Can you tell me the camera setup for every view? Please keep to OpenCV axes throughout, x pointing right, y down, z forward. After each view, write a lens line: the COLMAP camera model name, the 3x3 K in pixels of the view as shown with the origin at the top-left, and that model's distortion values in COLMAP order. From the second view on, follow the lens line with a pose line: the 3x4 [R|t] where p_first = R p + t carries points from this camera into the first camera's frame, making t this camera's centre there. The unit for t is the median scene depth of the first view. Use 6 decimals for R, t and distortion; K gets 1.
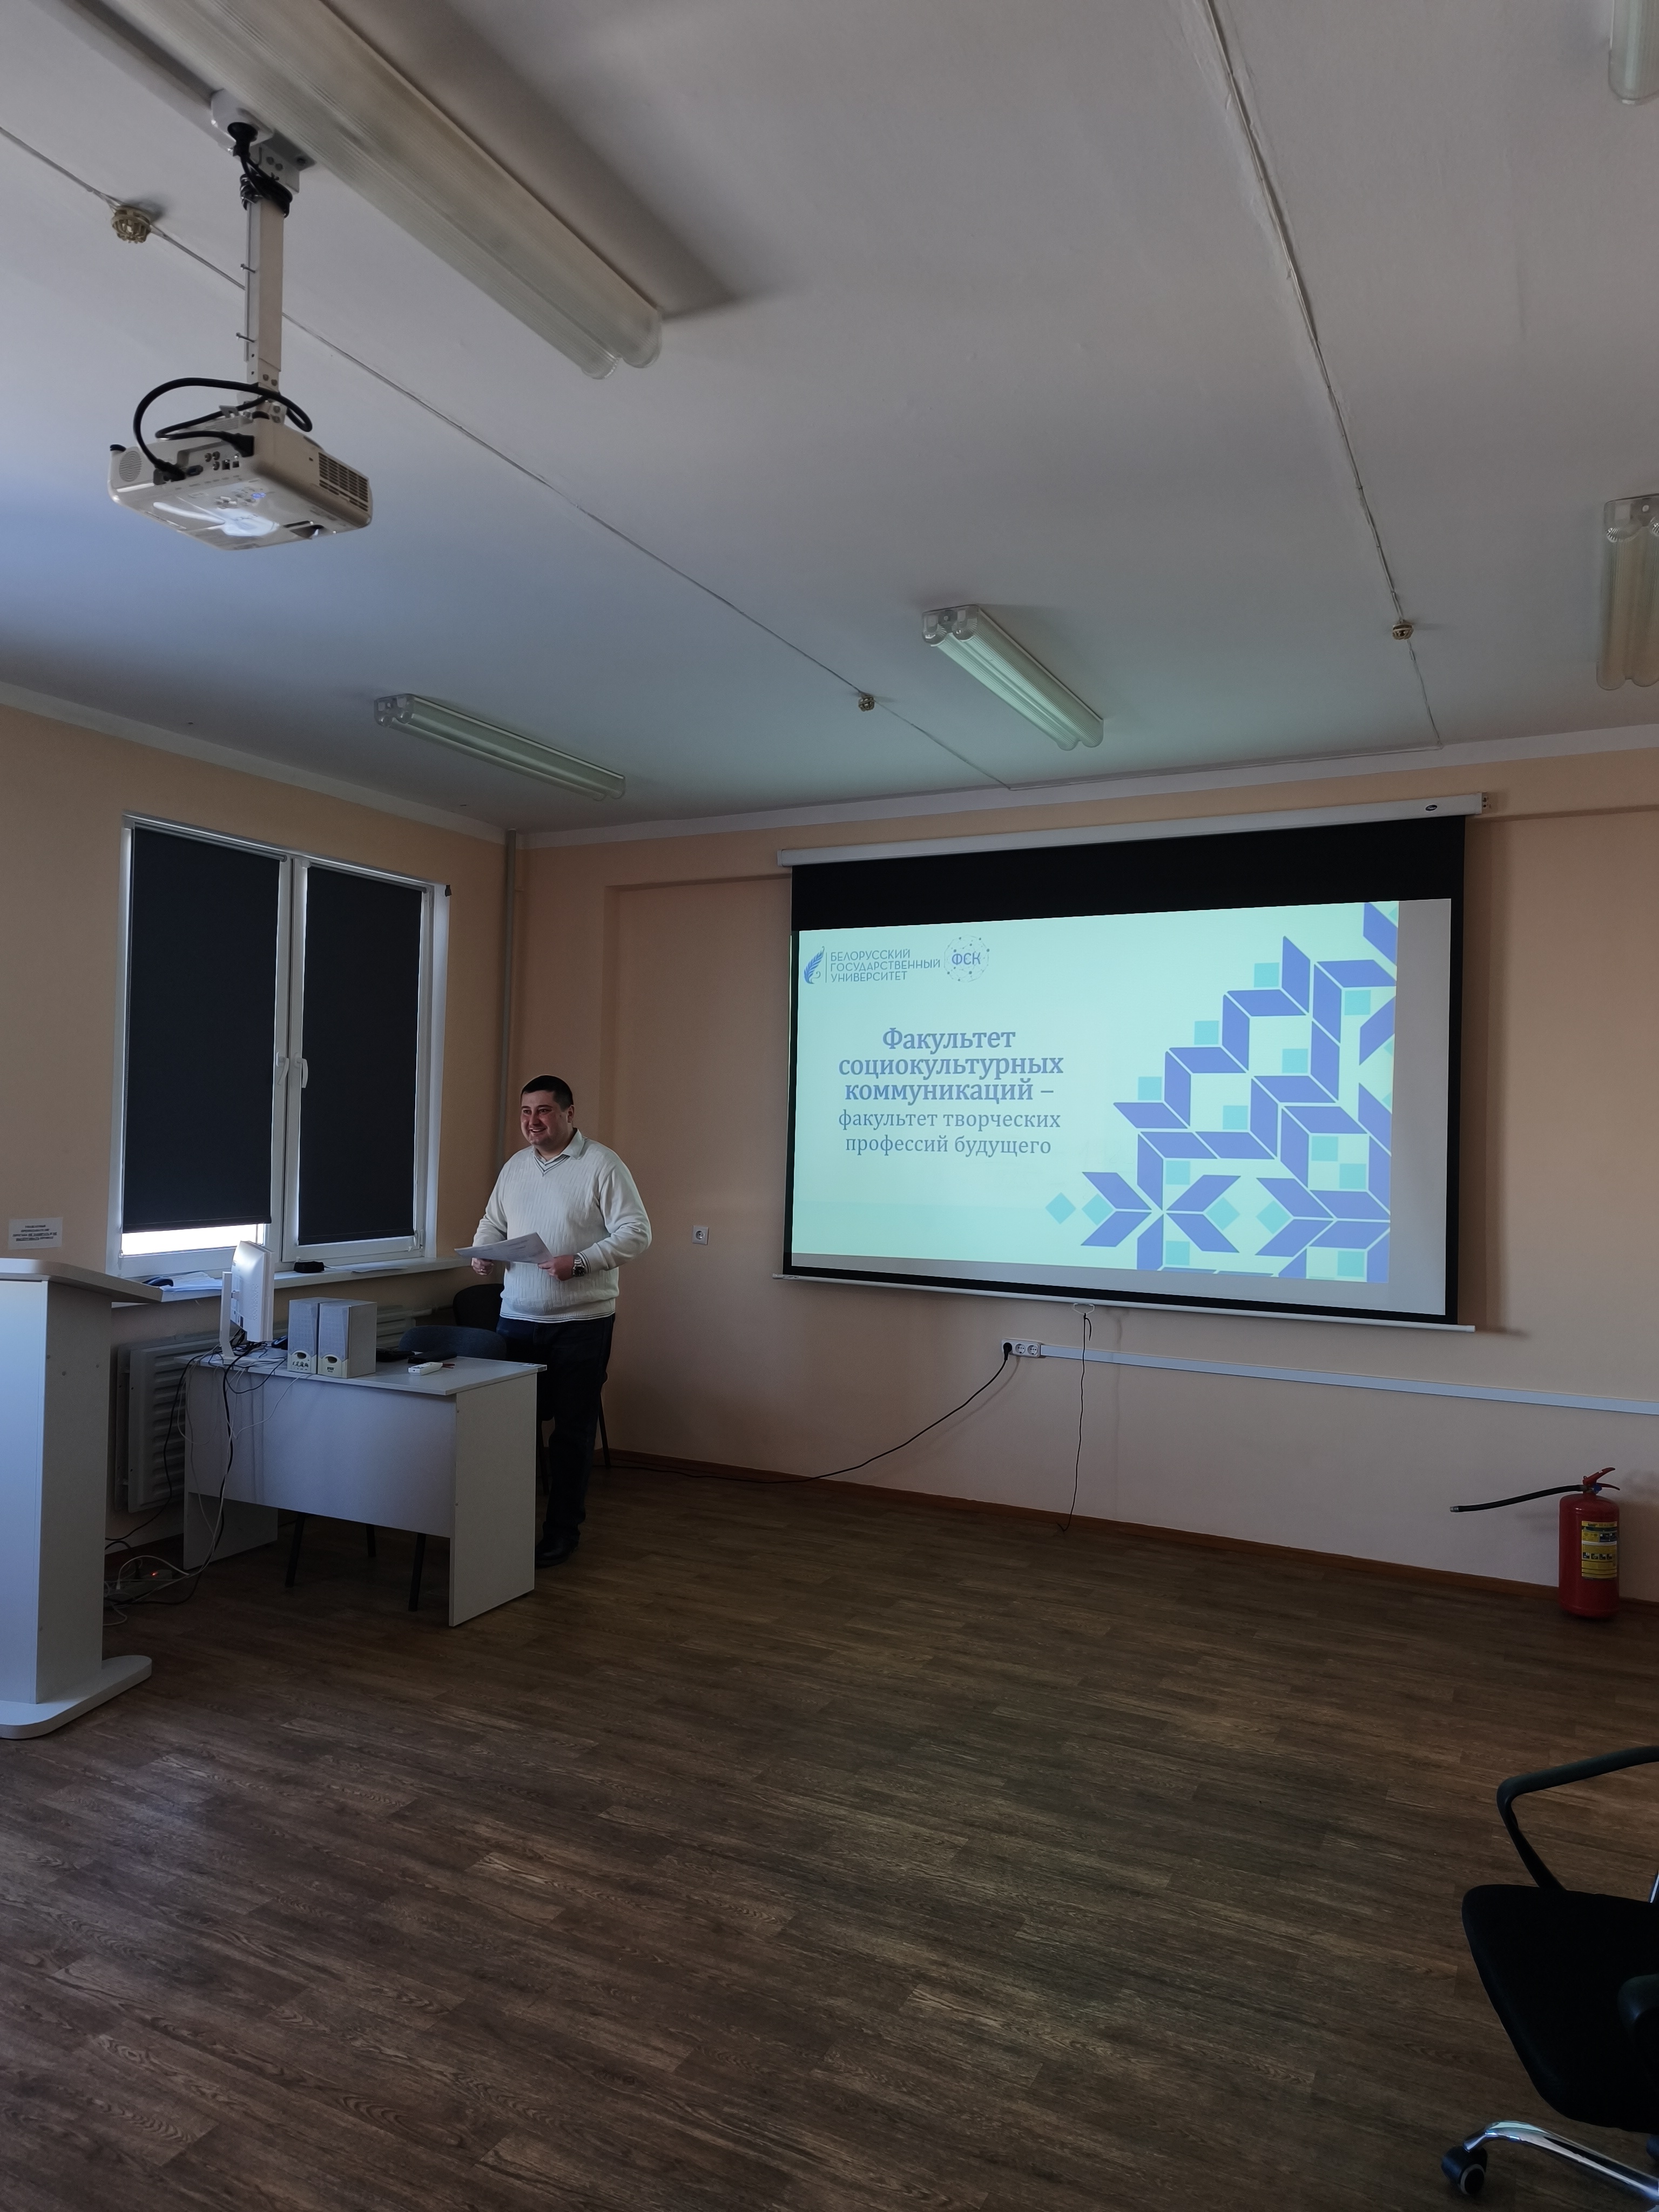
lens RADIAL K [[1467.6, 0, 824.7], [0, 1467.6, 1107.6], [0, 0, 1]] dist [0.016270, -0.000353]
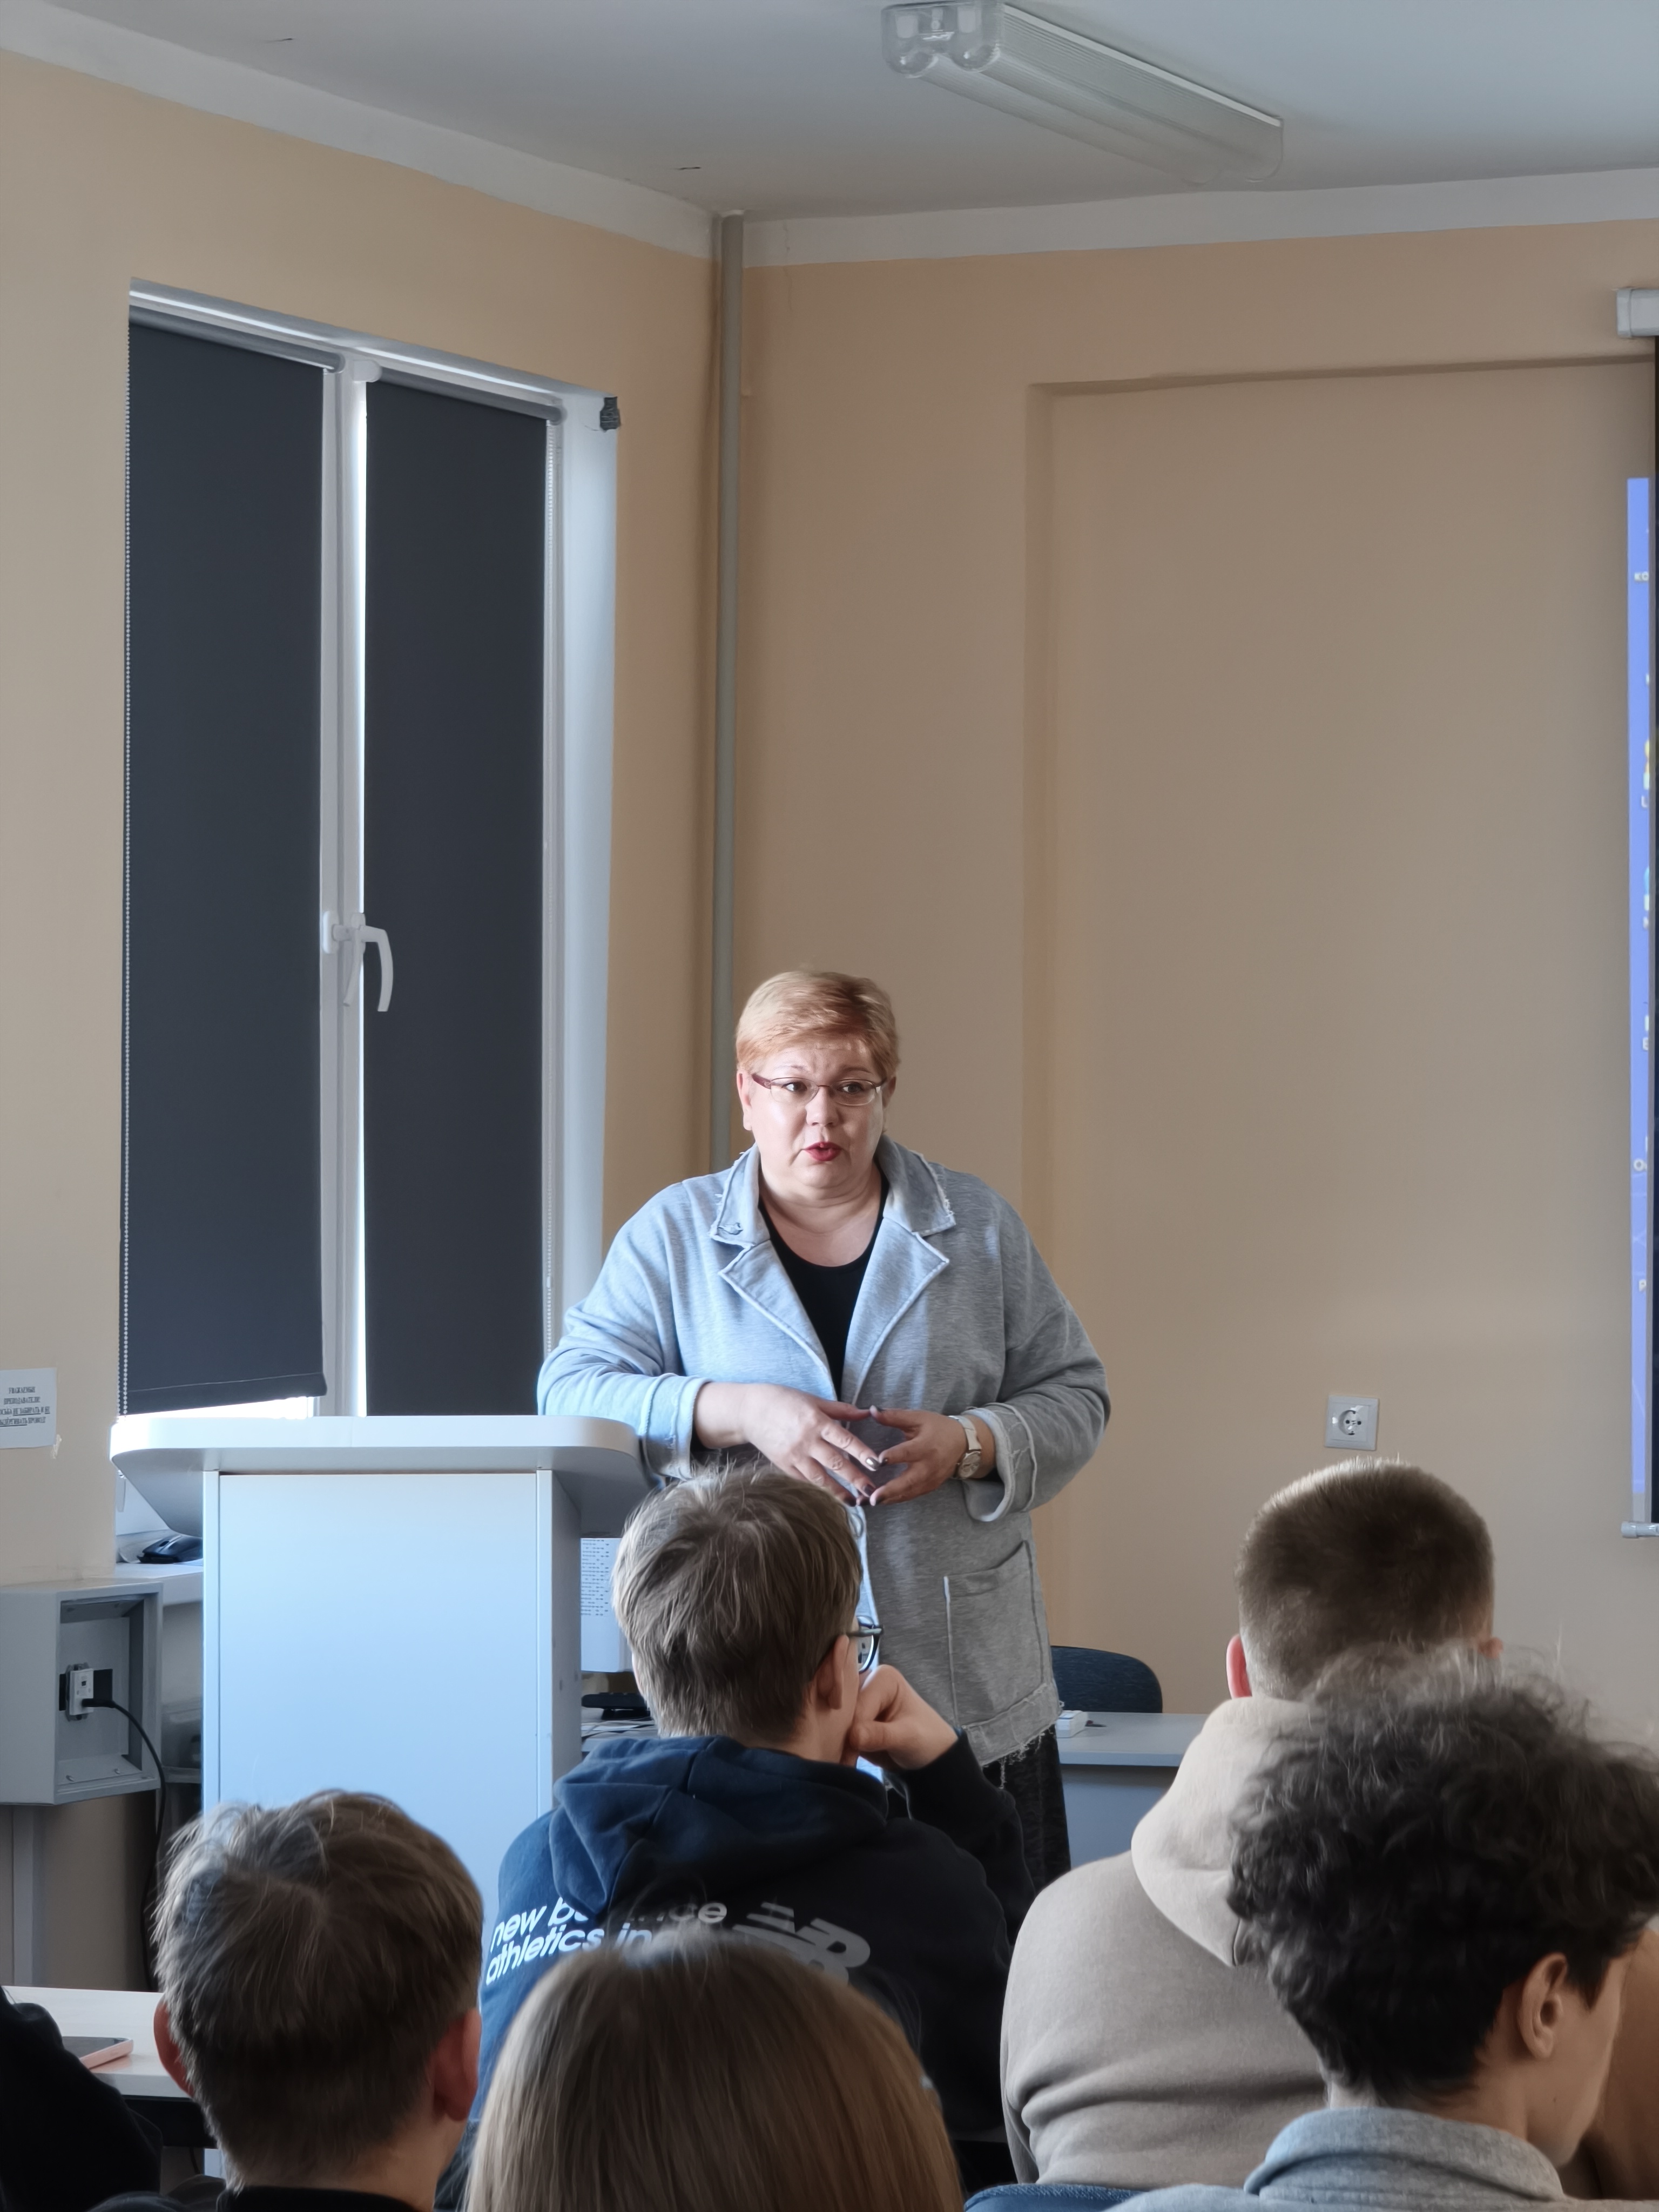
lens RADIAL K [[7533.2, 0, 828.2], [0, 7533.2, 1111.8], [0, 0, 1]] dist [0.178201, 0.000000]
pose [[0.993517, -0.021080, 0.111709, -0.418642], [0.019757, 0.999721, 0.012938, -0.009830], [-0.111951, -0.010647, 0.993657, -0.748173]]
